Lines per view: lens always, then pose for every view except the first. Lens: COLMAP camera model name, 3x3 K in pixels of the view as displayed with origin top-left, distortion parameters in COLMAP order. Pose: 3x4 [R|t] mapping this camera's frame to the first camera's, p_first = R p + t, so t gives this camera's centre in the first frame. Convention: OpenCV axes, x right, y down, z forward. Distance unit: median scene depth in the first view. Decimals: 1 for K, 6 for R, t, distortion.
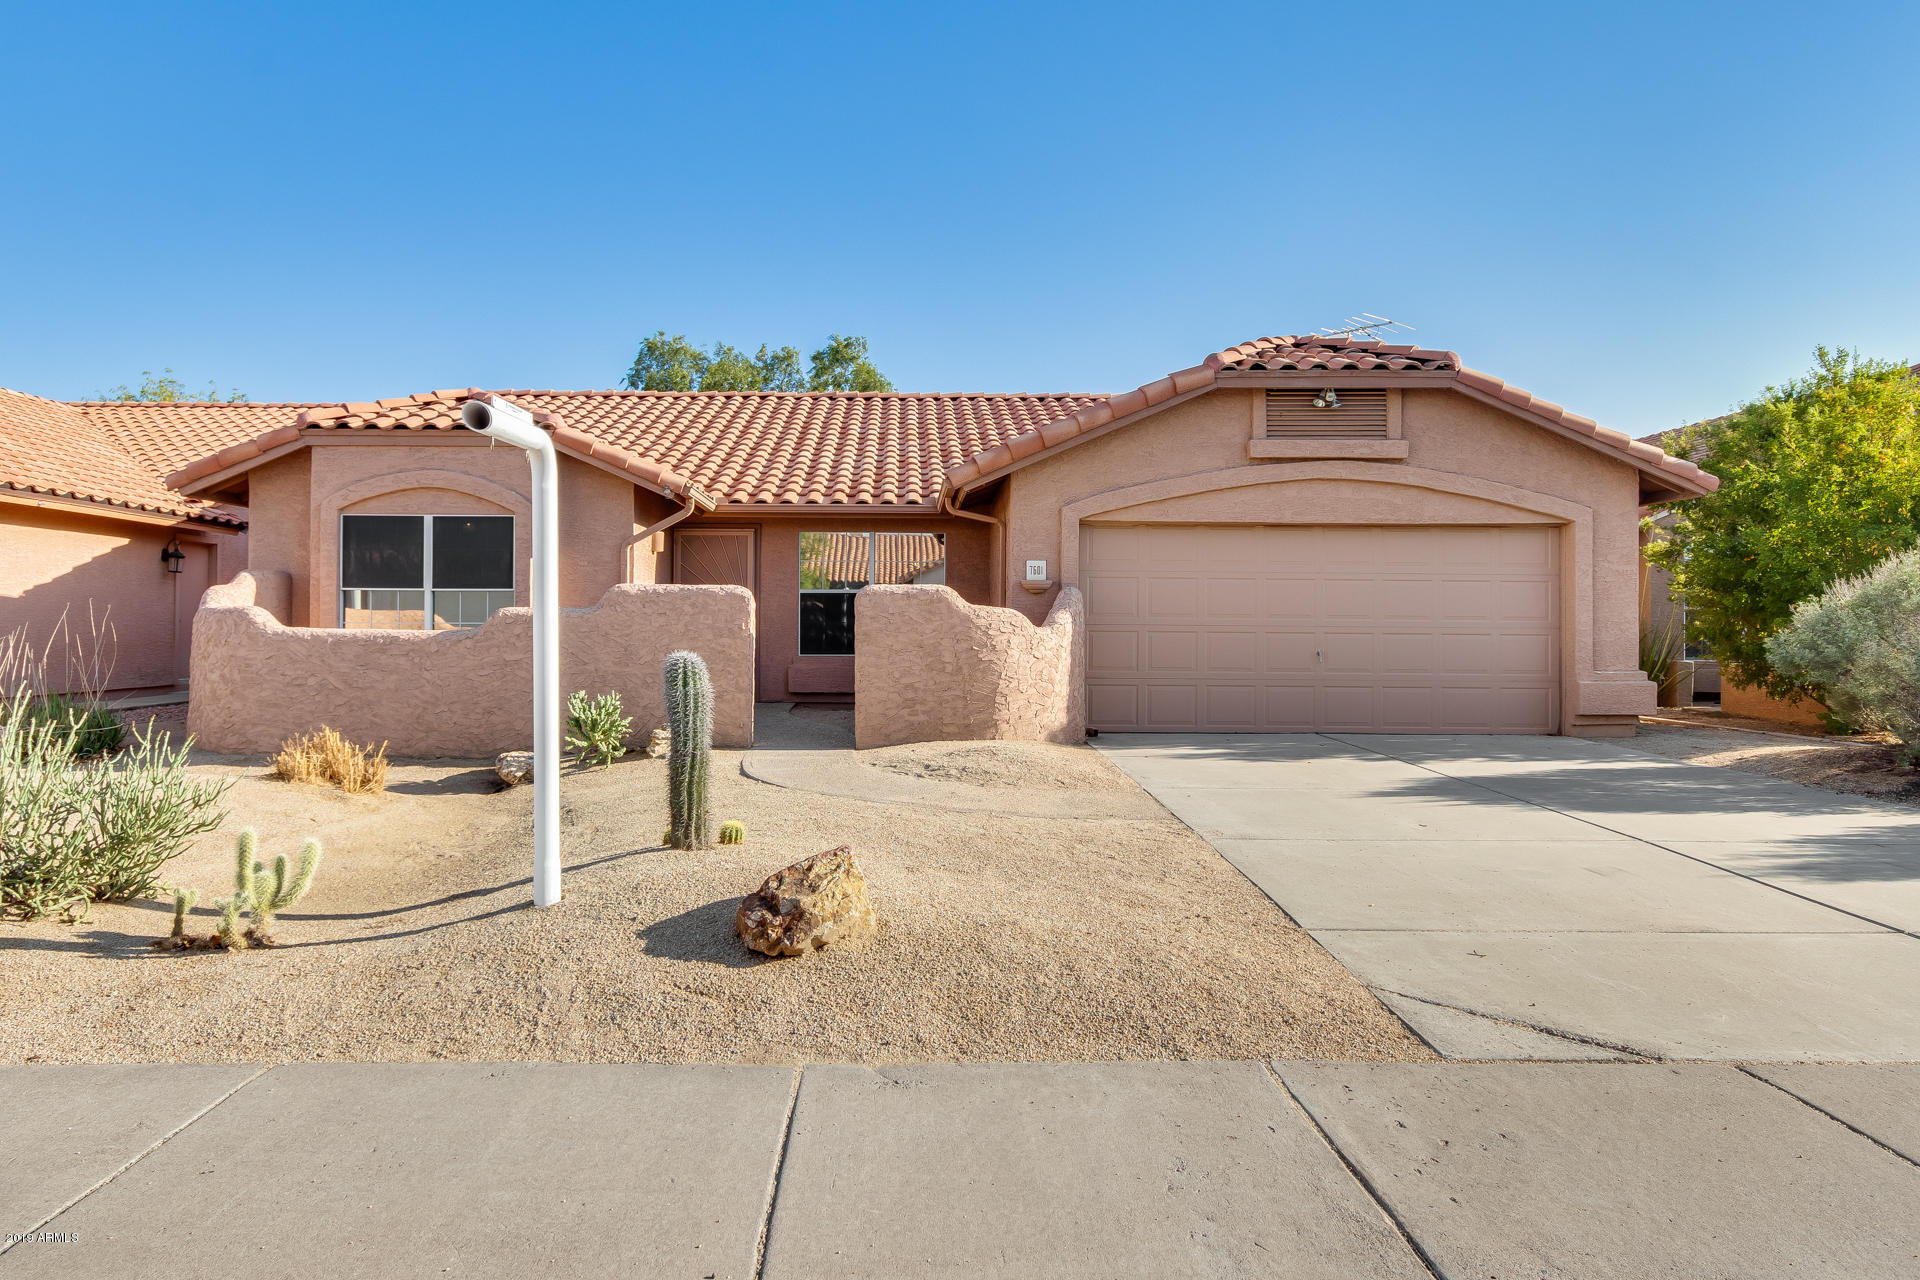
lens RADIAL K [[895.4, 0, 959.1], [0, 895.4, 632.0], [0, 0, 1]] dist [-0.001933, -0.001682]
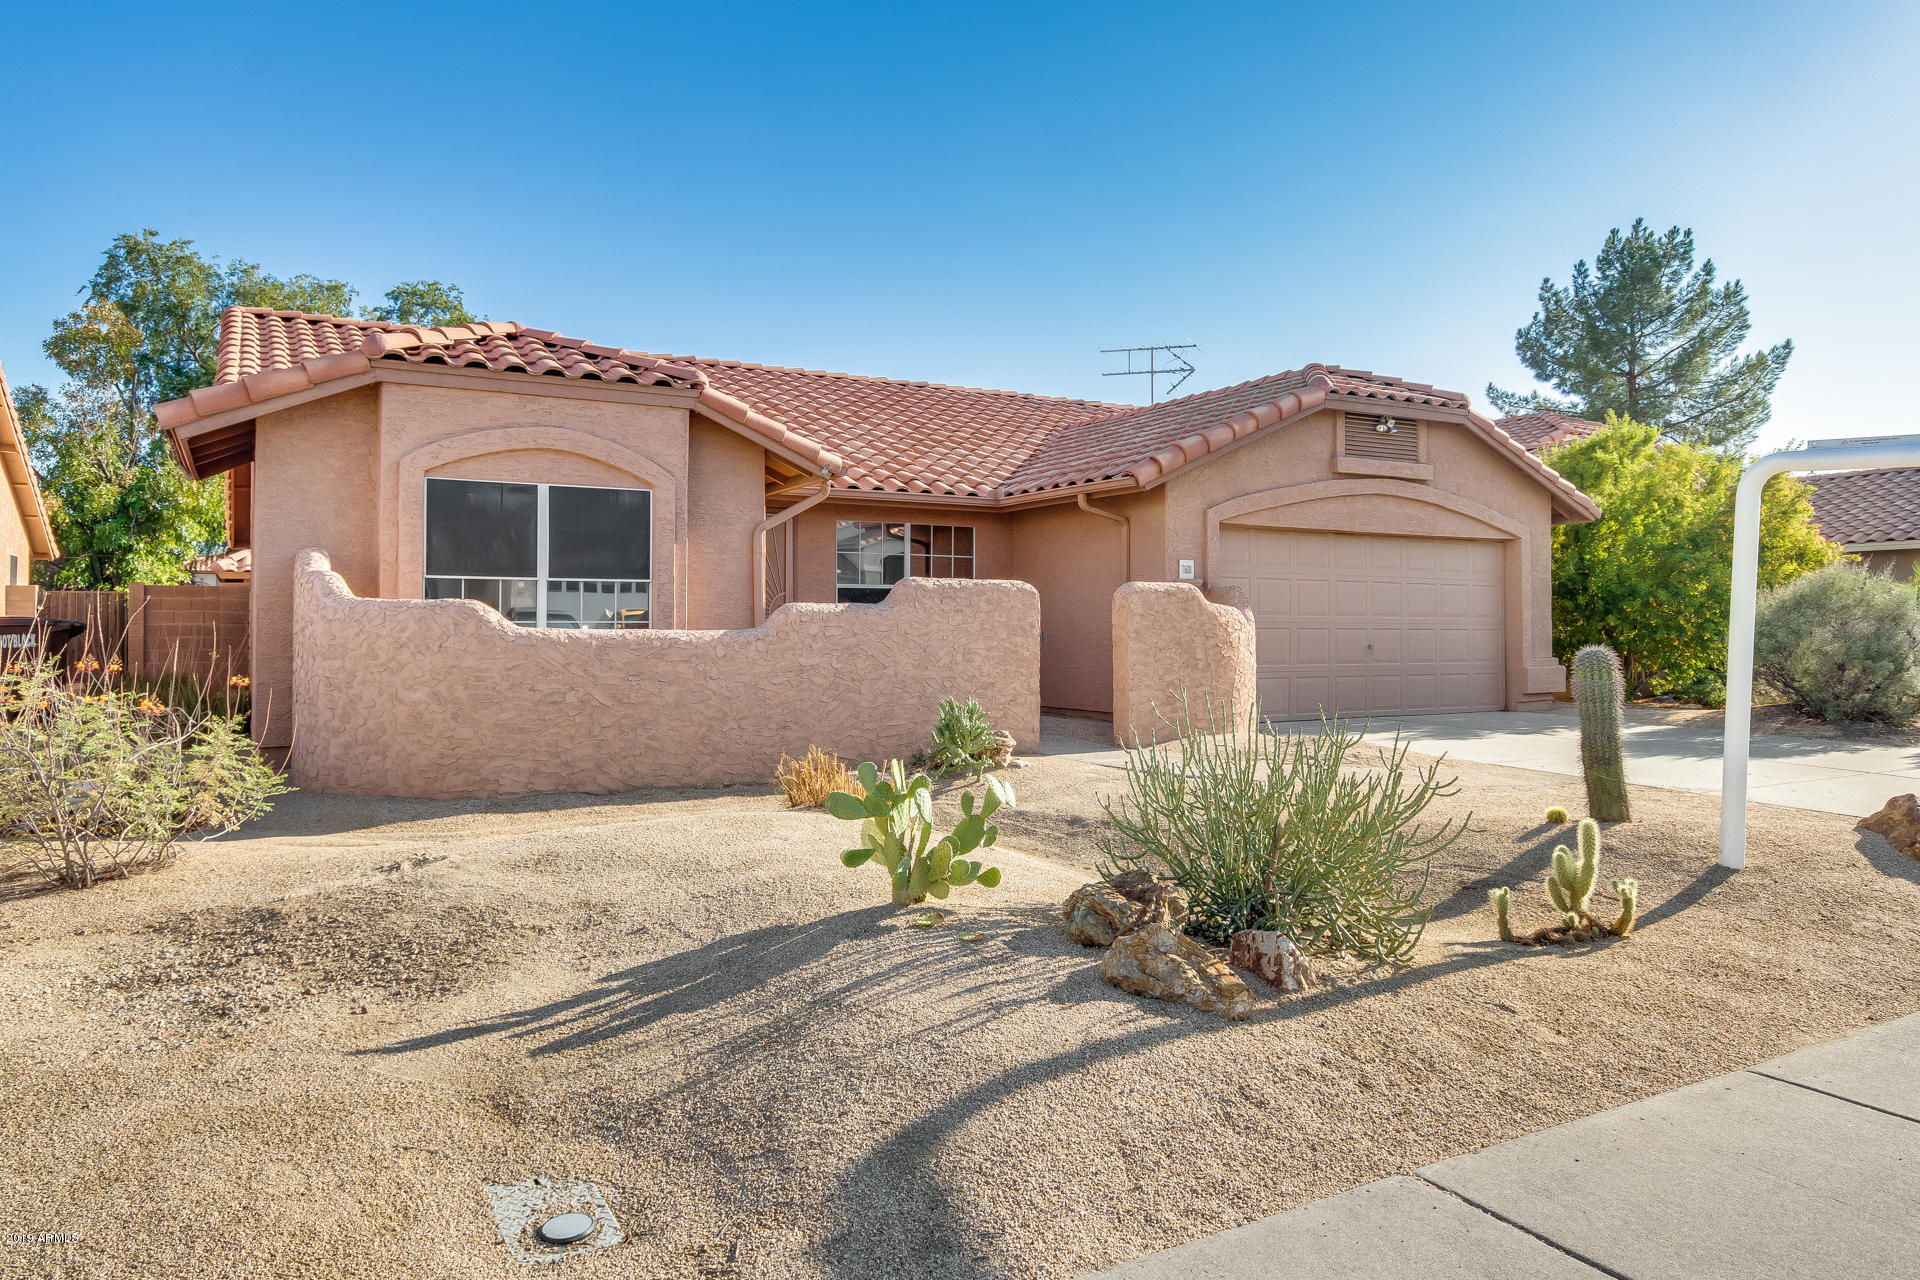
lens RADIAL K [[961.9, 0, 960.3], [0, 961.9, 619.2], [0, 0, 1]] dist [-0.002030, -0.000259]
pose [[0.920262, -0.001096, 0.391300, -0.661653], [0.005399, 0.999936, -0.009896, -0.001993], [-0.391264, 0.011219, 0.920210, 0.092291]]
